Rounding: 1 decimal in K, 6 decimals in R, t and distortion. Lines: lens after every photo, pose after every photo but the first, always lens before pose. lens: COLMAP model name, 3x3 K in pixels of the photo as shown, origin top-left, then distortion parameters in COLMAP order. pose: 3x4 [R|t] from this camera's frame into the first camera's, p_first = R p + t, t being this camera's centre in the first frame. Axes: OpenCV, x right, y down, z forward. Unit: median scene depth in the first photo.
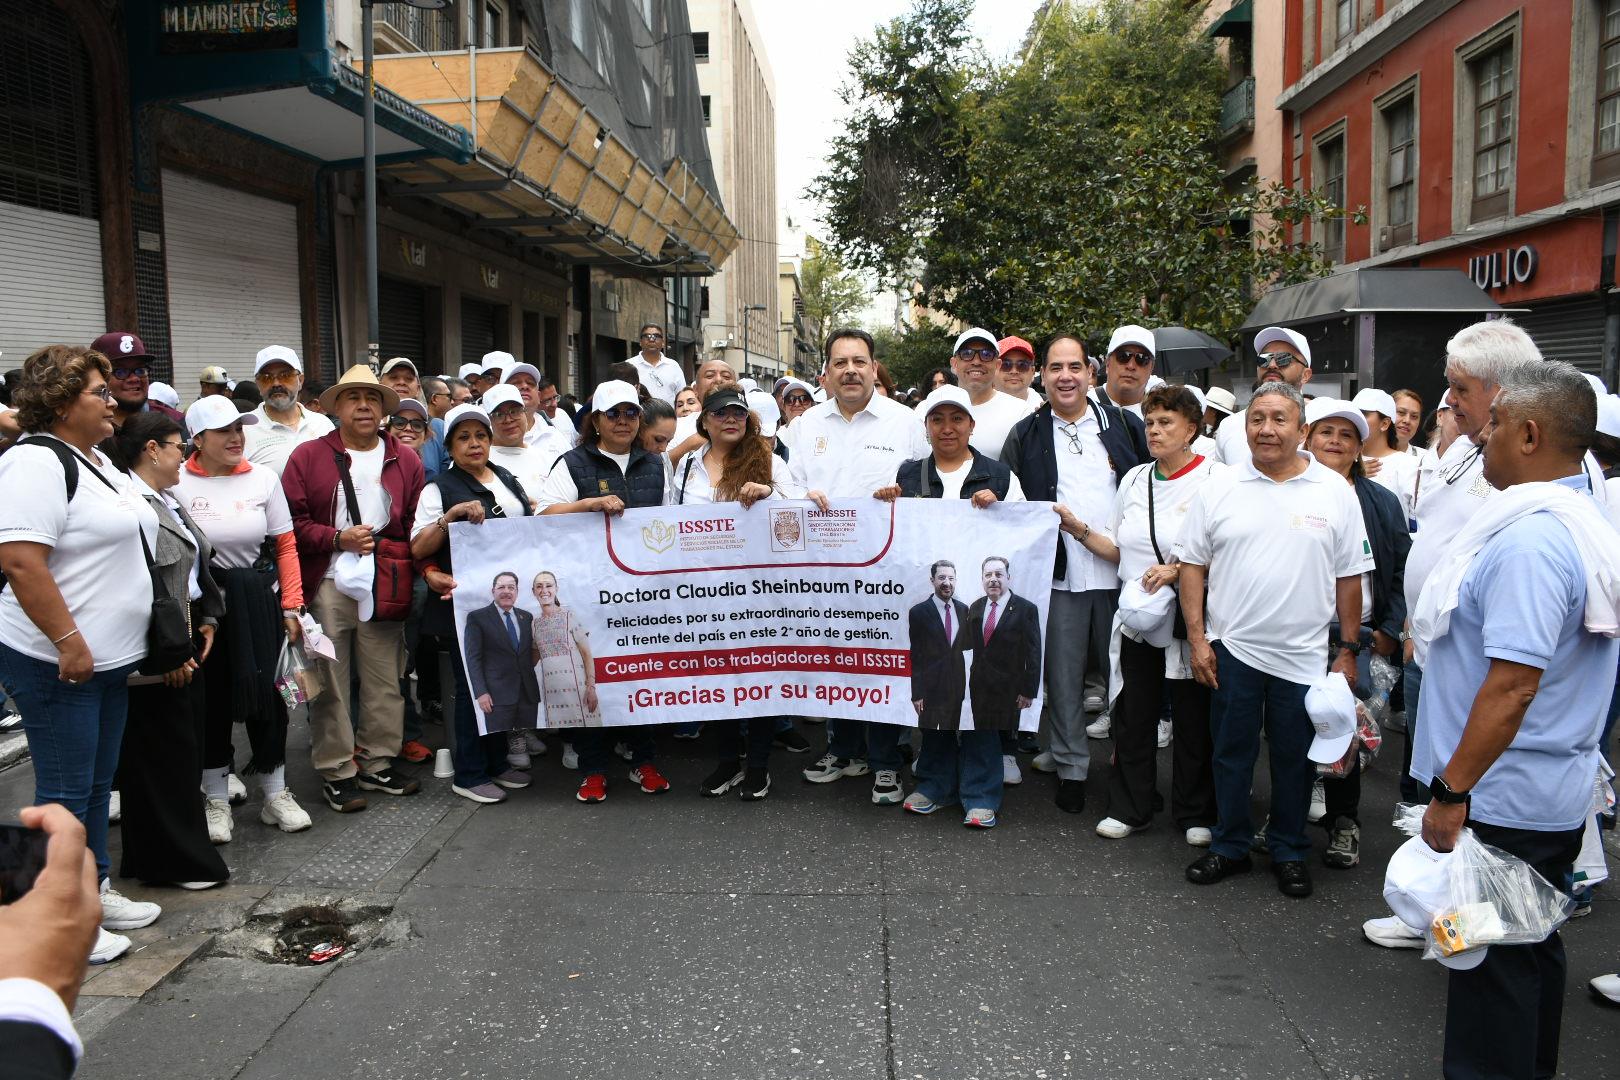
lens RADIAL K [[1254.3, 0, 808.6], [0, 1254.3, 541.6], [0, 0, 1]] dist [-0.130610, 0.060361]
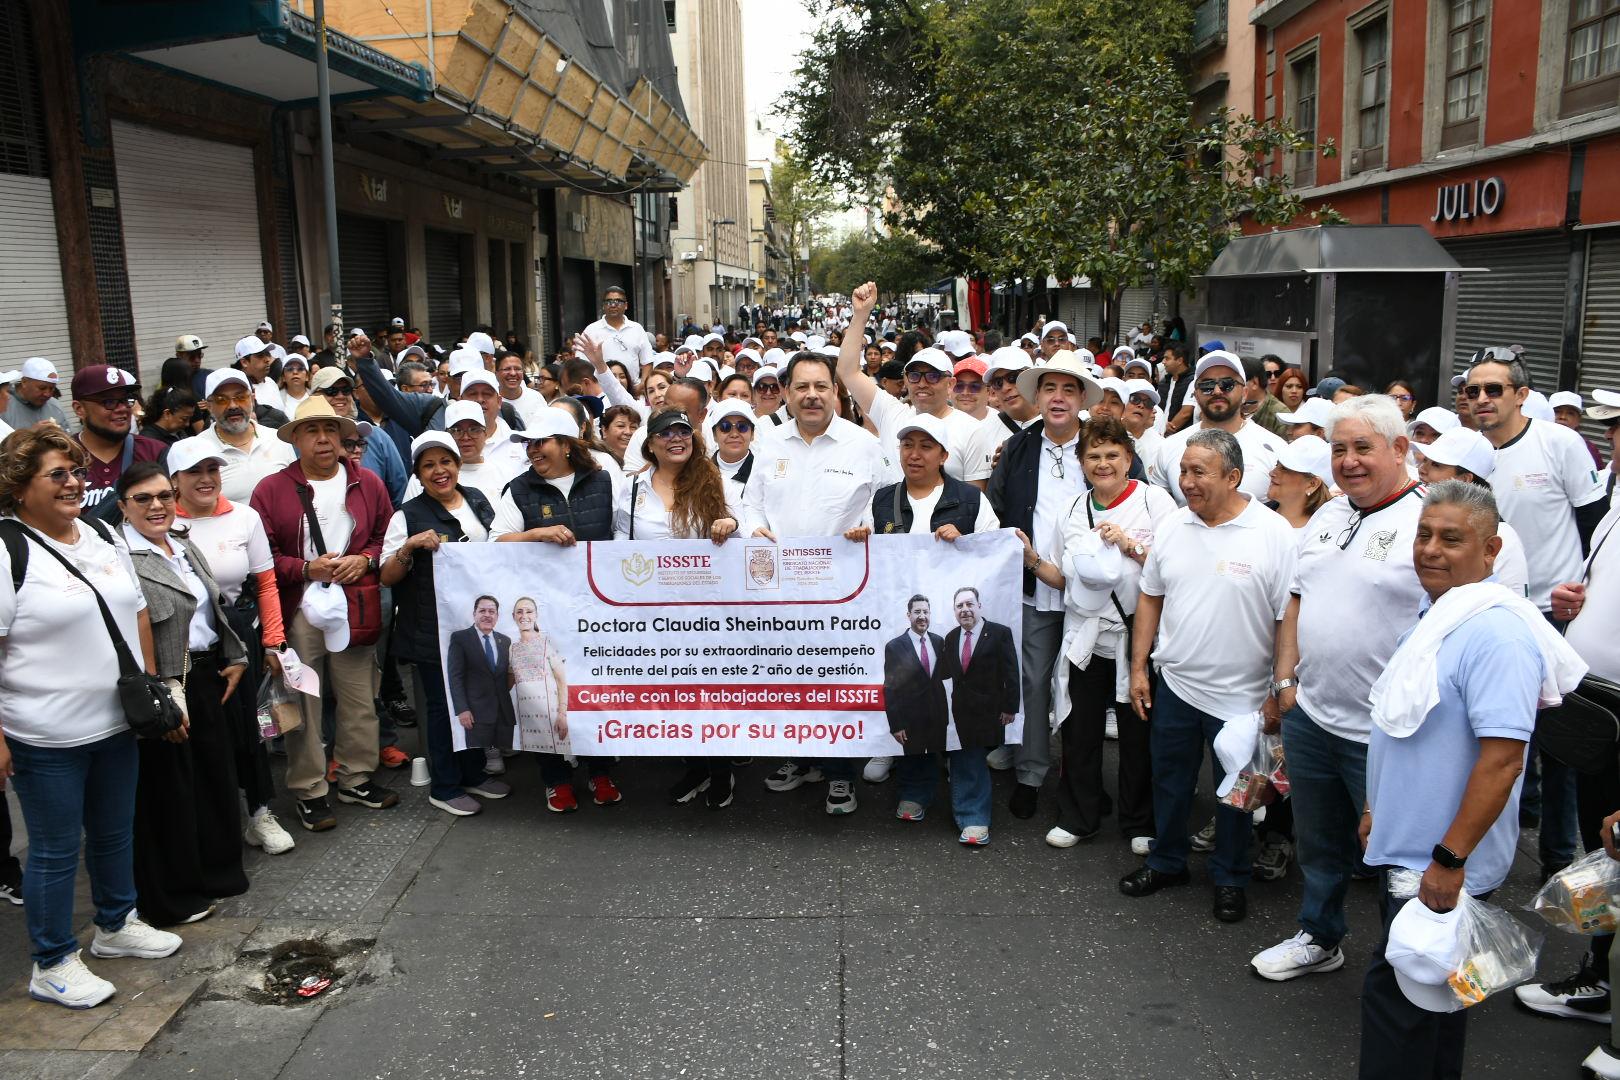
lens RADIAL K [[1254.3, 0, 812.0], [0, 1254.3, 541.8], [0, 0, 1]] dist [-0.130610, 0.060361]
pose [[0.999662, -0.015055, 0.021205, 0.004675], [0.013289, 0.996618, 0.081095, -0.031468], [-0.022354, -0.080786, 0.996481, -0.006844]]
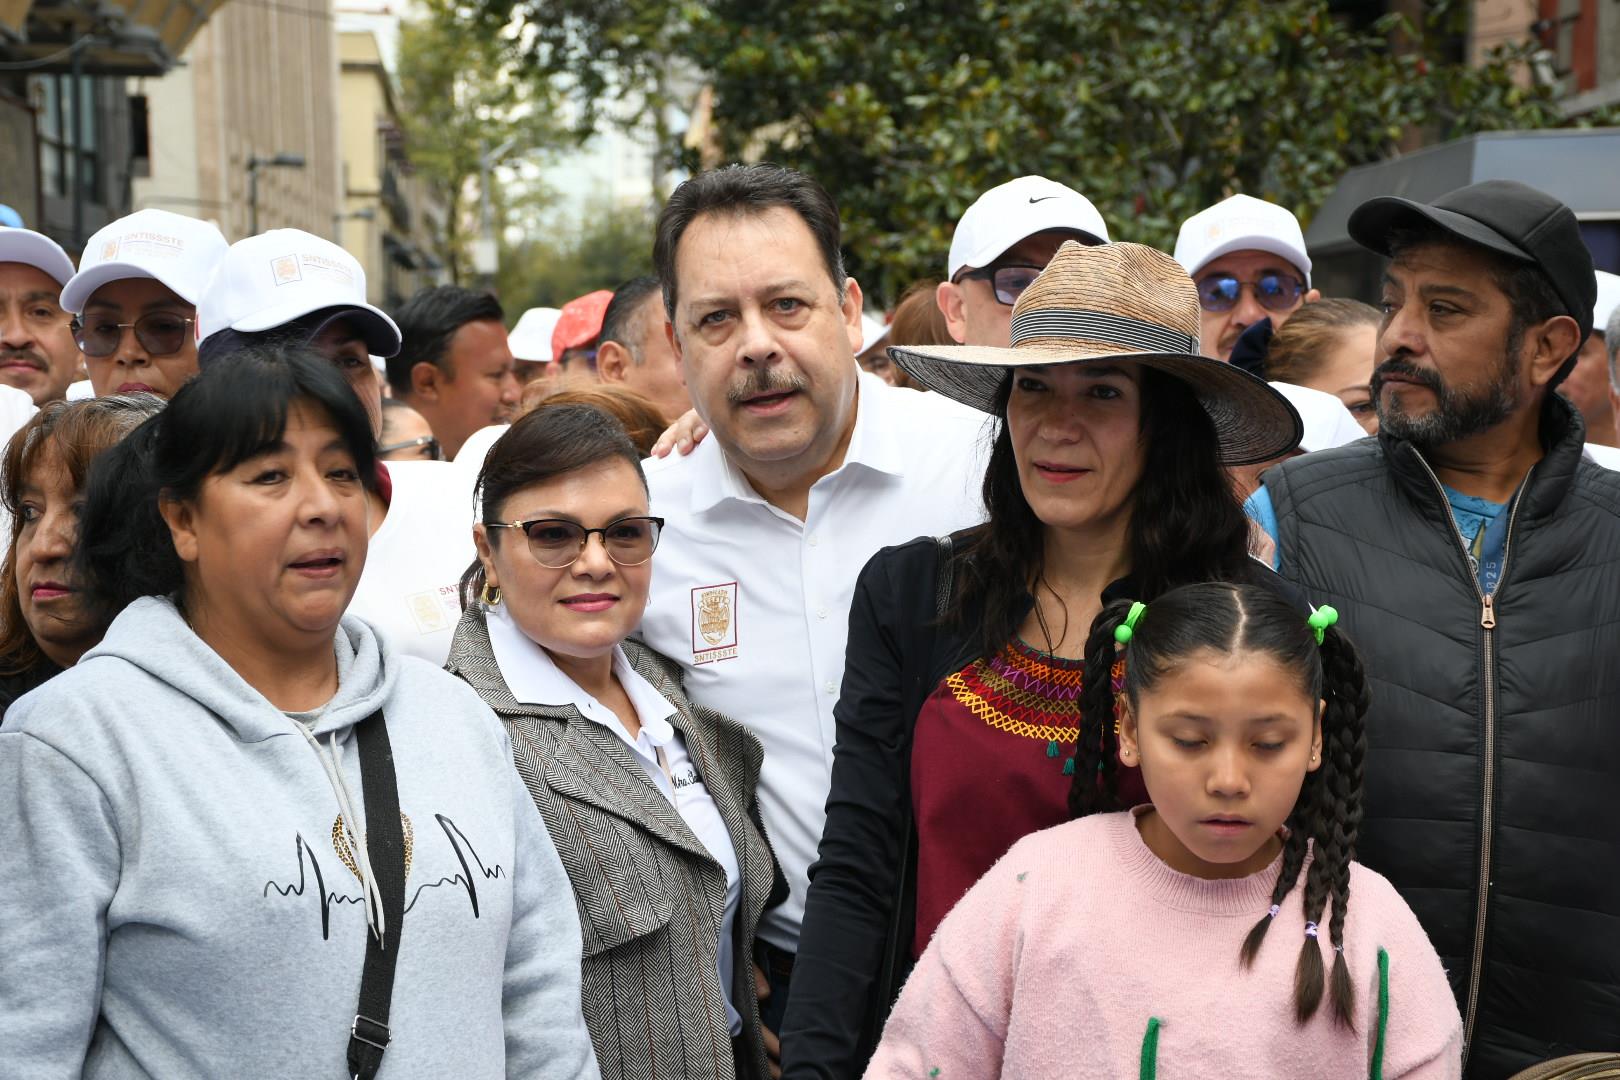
lens RADIAL K [[3438.8, 0, 815.3], [0, 3438.8, 529.4], [0, 0, 1]] dist [0.606820, 0.000000]
pose [[0.993847, -0.003673, 0.110700, 0.007133], [0.011774, 0.997291, -0.072609, 0.026777], [-0.110133, 0.073466, 0.991198, -0.254788]]
